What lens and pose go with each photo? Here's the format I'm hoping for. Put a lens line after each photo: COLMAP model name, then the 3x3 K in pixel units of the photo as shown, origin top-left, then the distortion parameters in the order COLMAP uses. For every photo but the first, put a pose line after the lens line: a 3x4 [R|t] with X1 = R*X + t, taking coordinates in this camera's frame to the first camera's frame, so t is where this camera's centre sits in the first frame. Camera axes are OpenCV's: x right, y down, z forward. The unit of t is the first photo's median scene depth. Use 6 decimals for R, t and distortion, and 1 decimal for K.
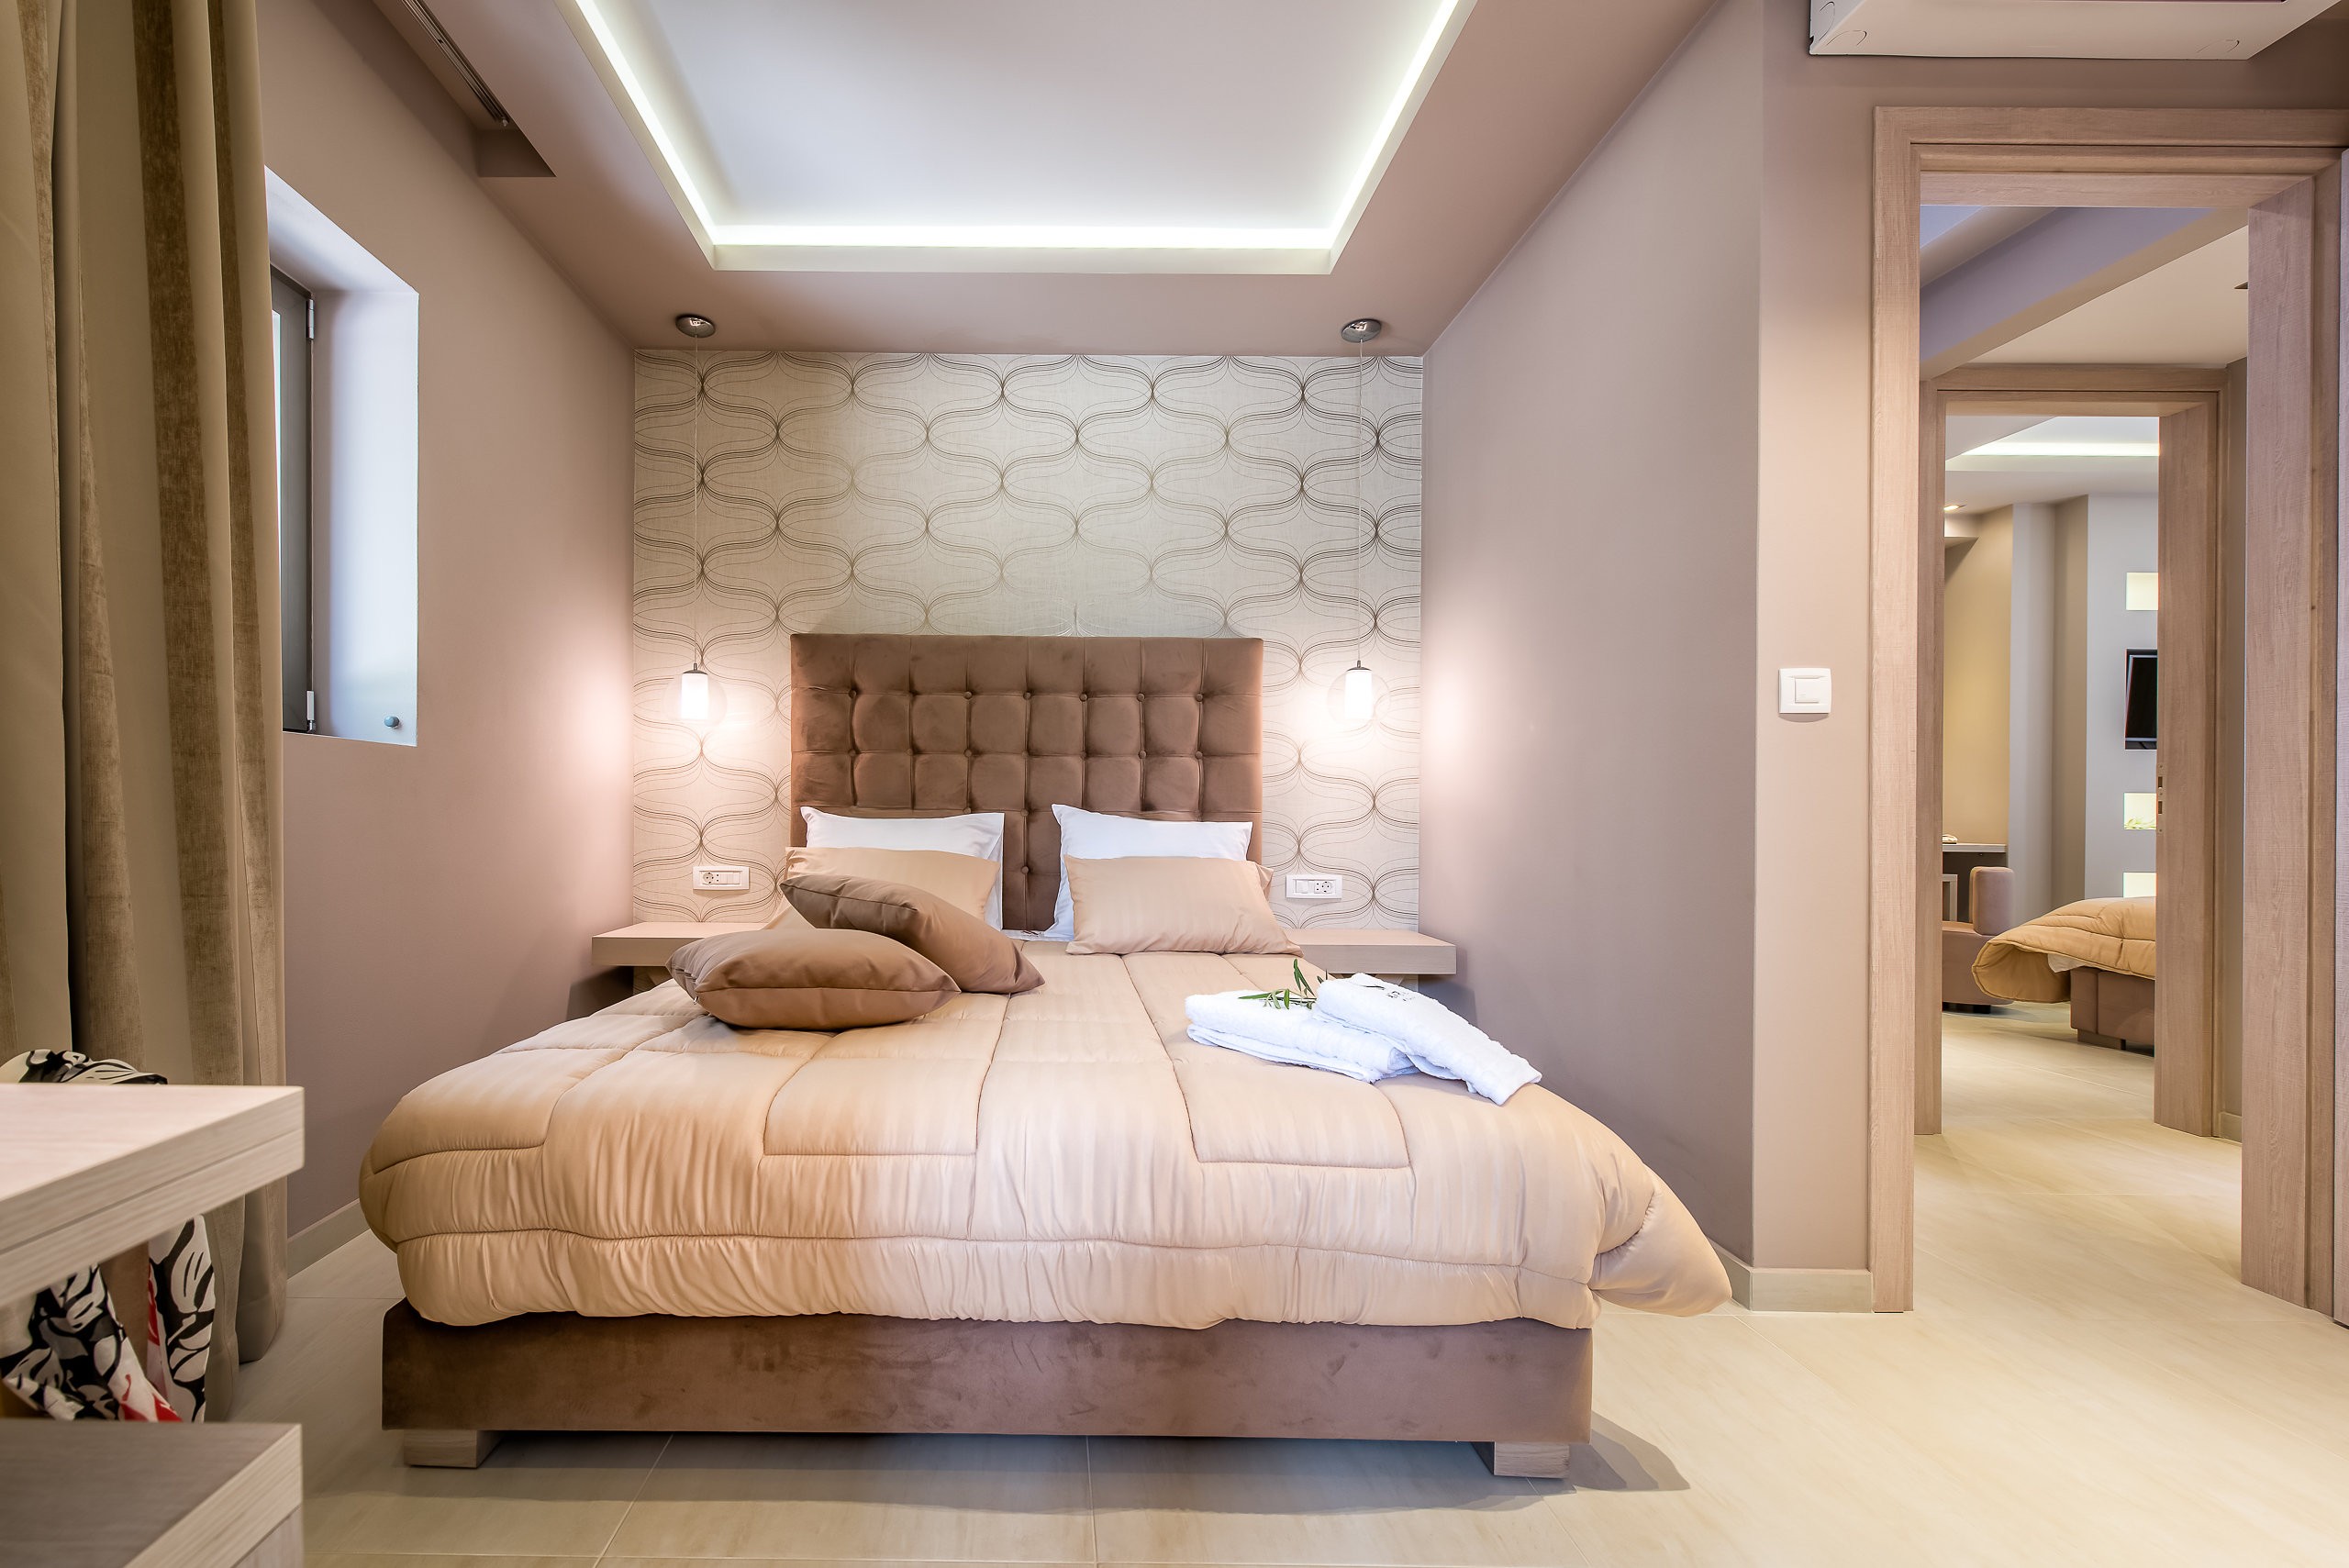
lens RADIAL K [[924.8, 0, 1094.0], [0, 924.8, 823.4], [0, 0, 1]] dist [0.015769, -0.000050]
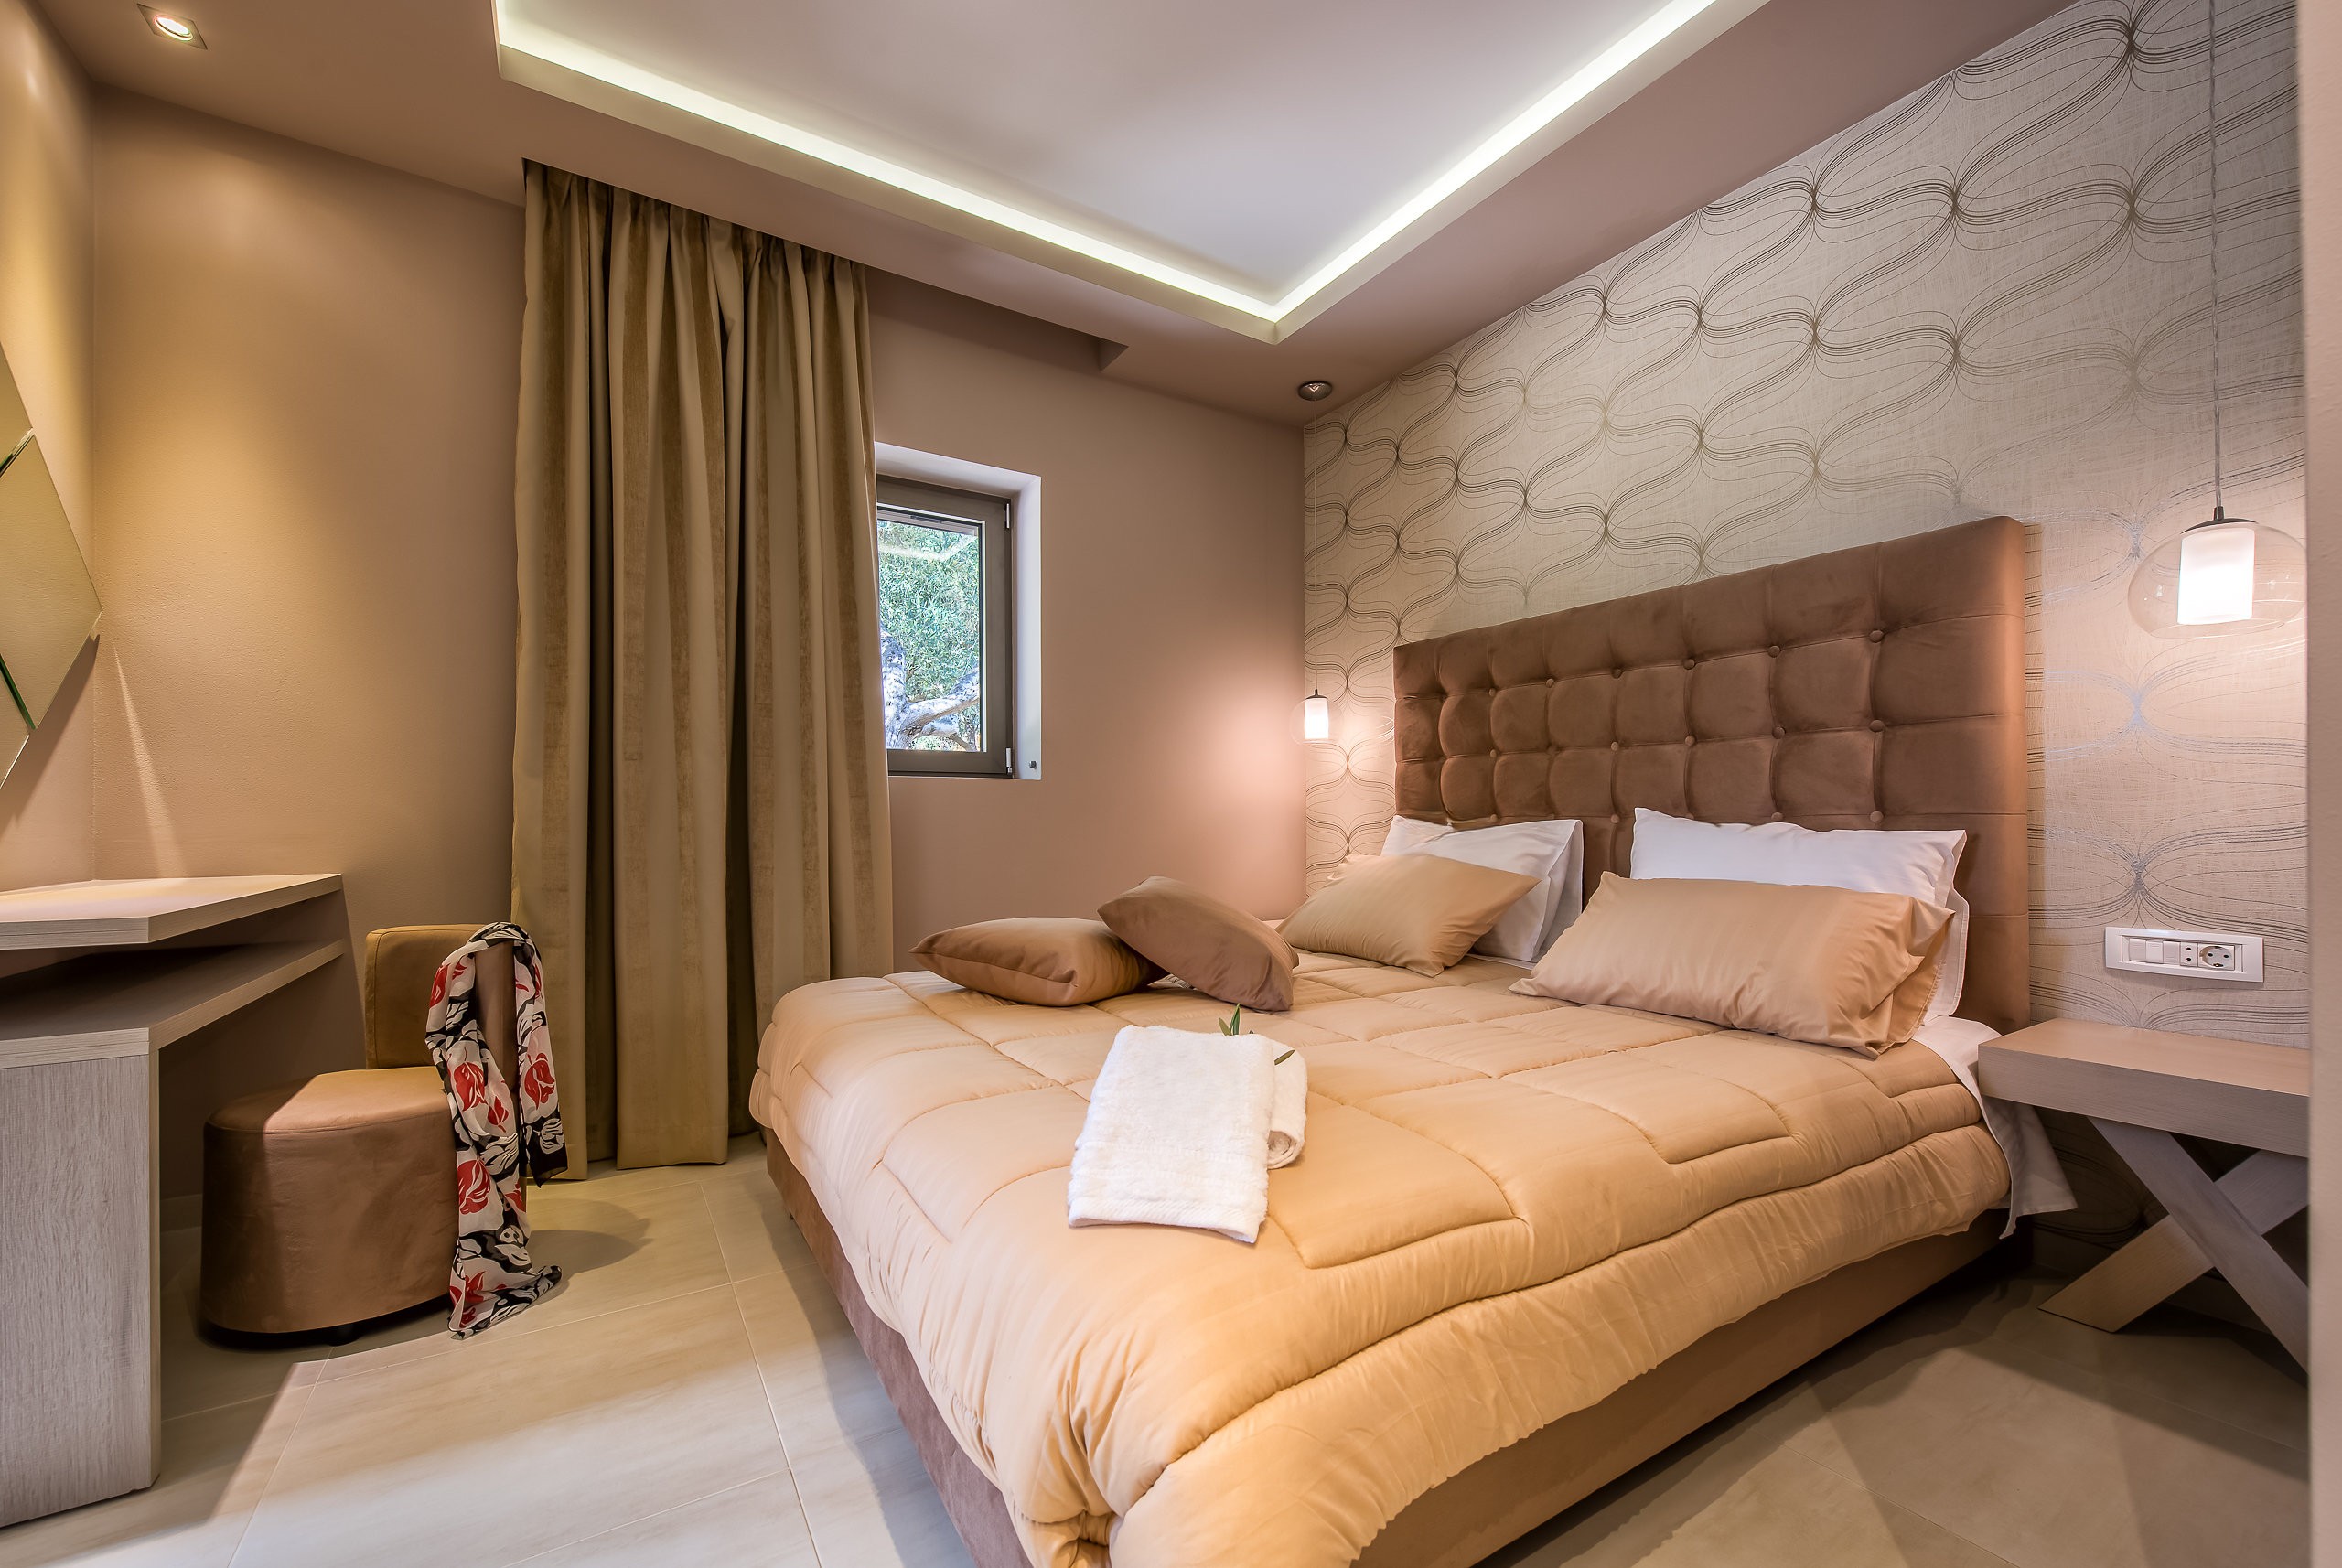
lens RADIAL K [[920.9, 0, 1176.8], [0, 920.9, 821.2], [0, 0, 1]] dist [0.011210, -0.000177]
pose [[0.538386, -0.010670, -0.842631, 0.395195], [-0.001820, 0.999903, -0.013824, 0.002076], [0.842697, 0.008977, 0.538314, 0.249369]]
